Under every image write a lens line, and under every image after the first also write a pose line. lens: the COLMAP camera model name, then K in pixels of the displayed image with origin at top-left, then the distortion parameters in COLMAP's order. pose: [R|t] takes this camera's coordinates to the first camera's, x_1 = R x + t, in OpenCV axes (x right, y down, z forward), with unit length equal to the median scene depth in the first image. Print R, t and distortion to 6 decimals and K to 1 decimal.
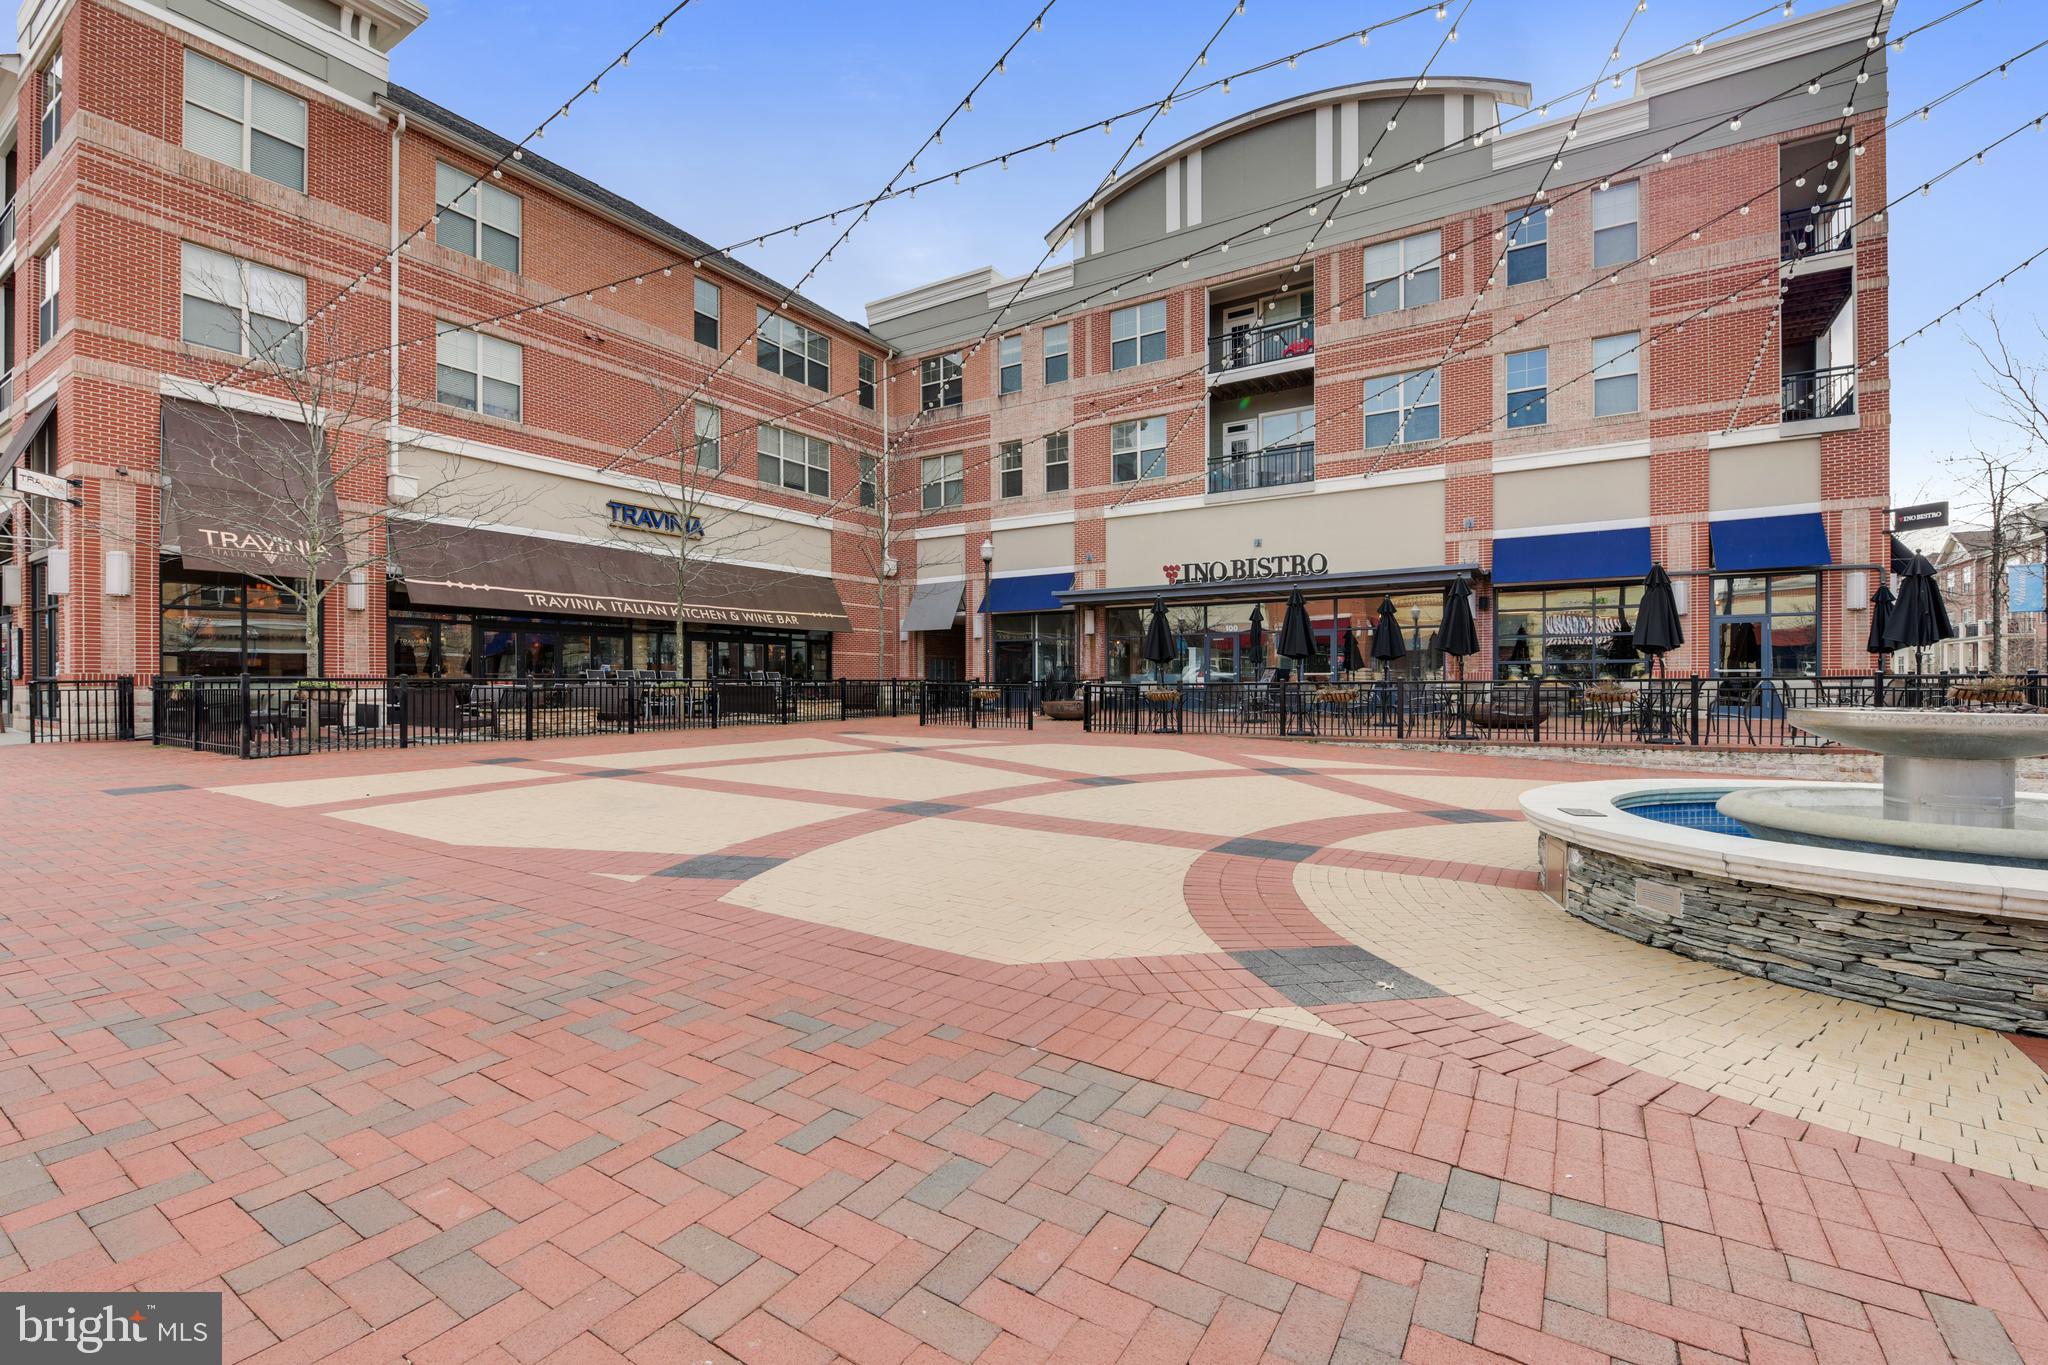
lens RADIAL K [[853.4, 0, 1024.0], [0, 853.4, 682.5], [0, 0, 1]] dist [0.002408, -0.006991]
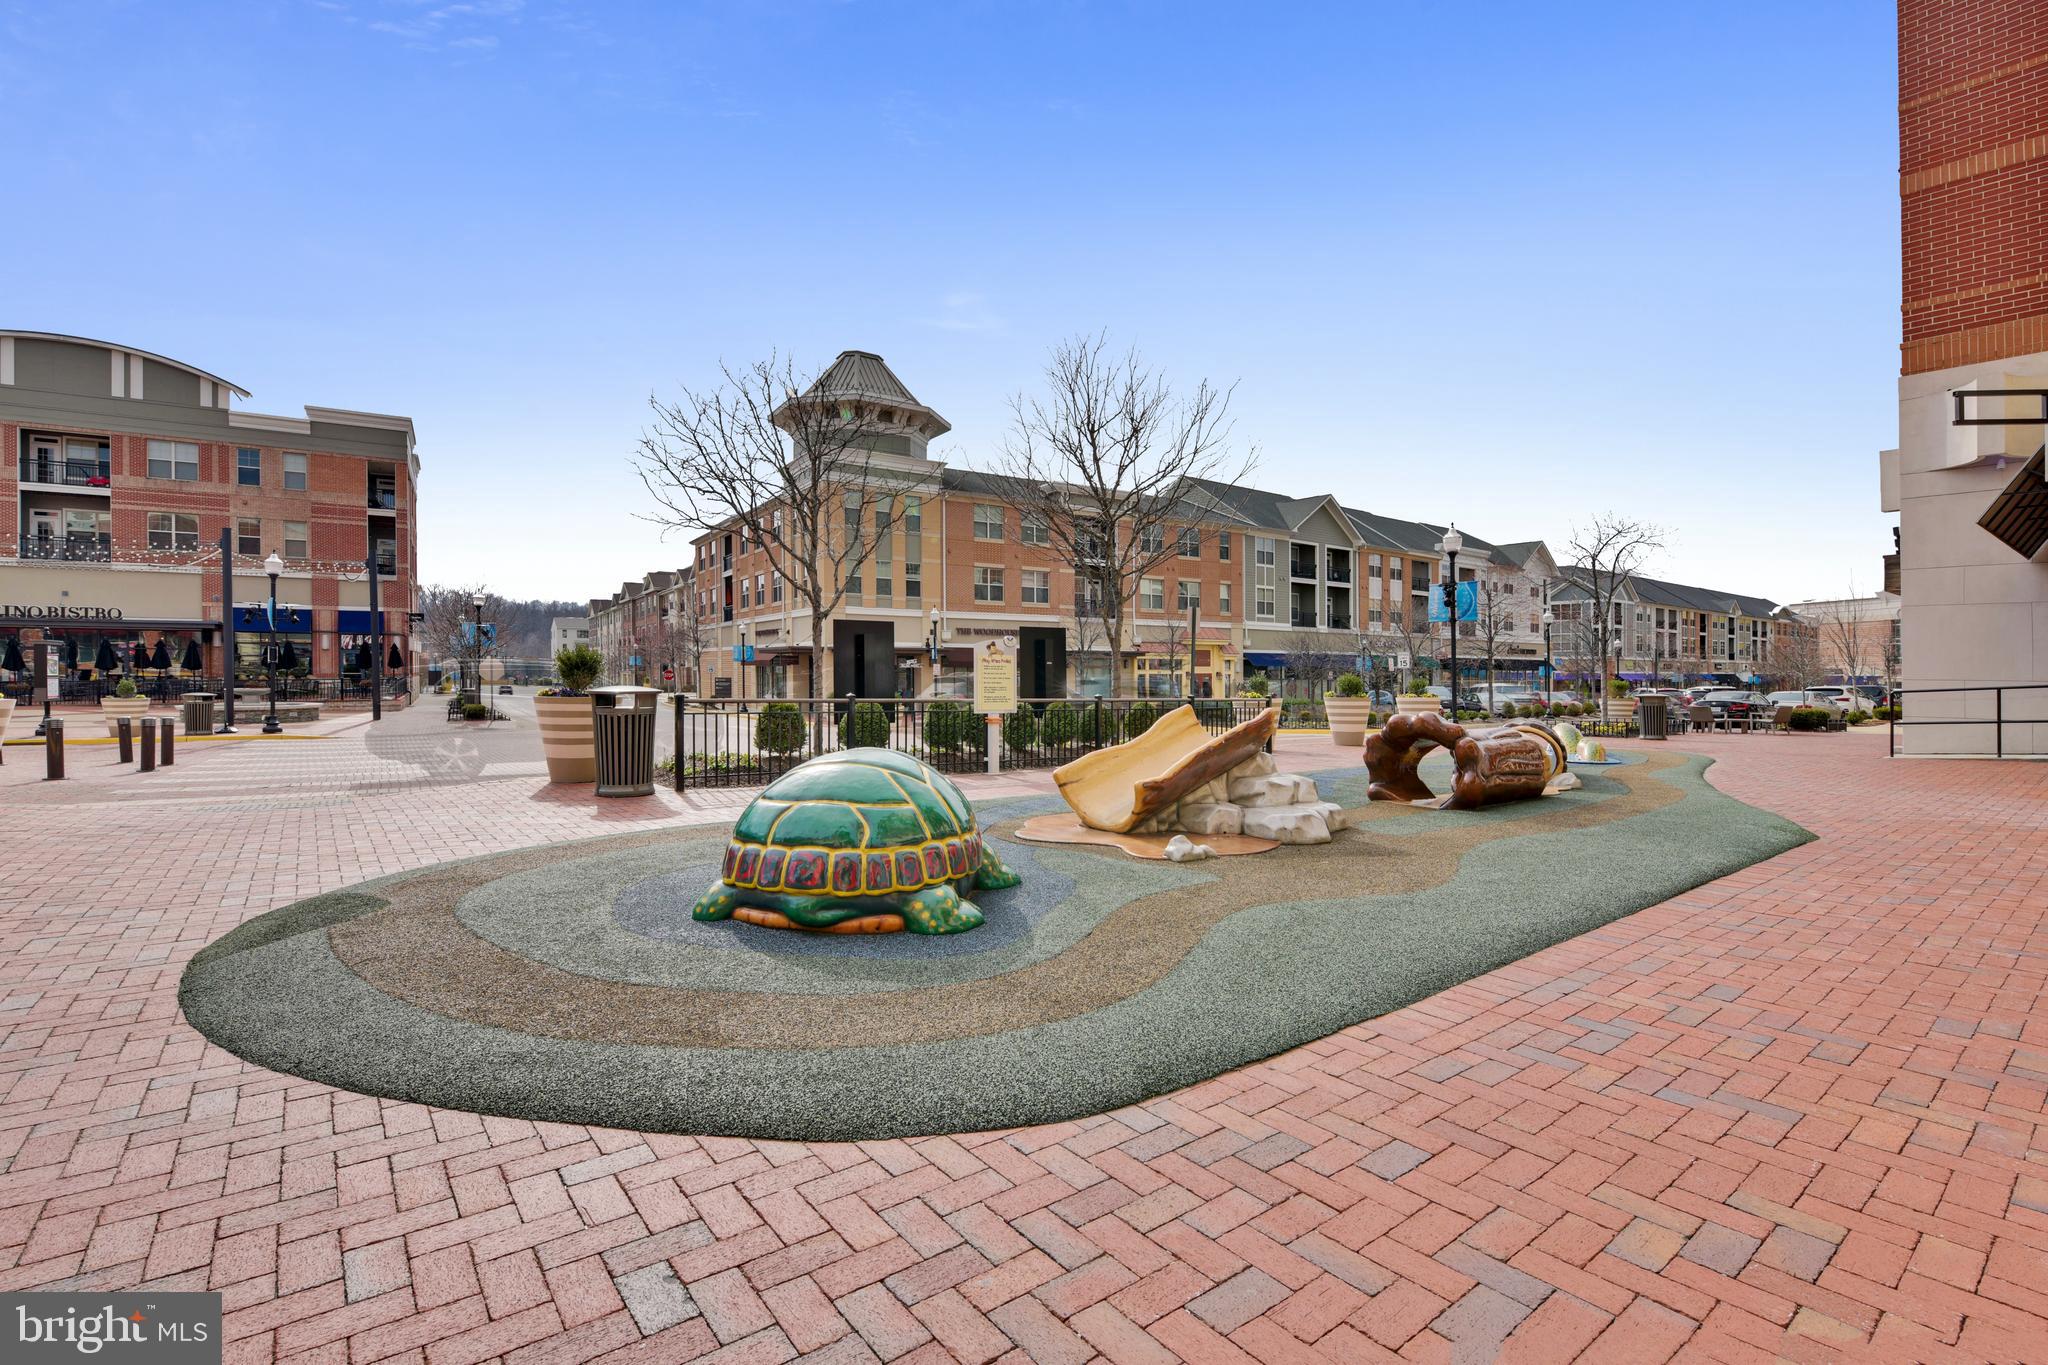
lens RADIAL K [[853.4, 0, 1024.0], [0, 853.4, 682.5], [0, 0, 1]] dist [0.002408, -0.006991]
pose [[0.391825, -0.007606, 0.920008, -0.567160], [0.003847, 0.999971, 0.006629, 0.004271], [-0.920032, 0.000942, 0.391842, -1.510352]]
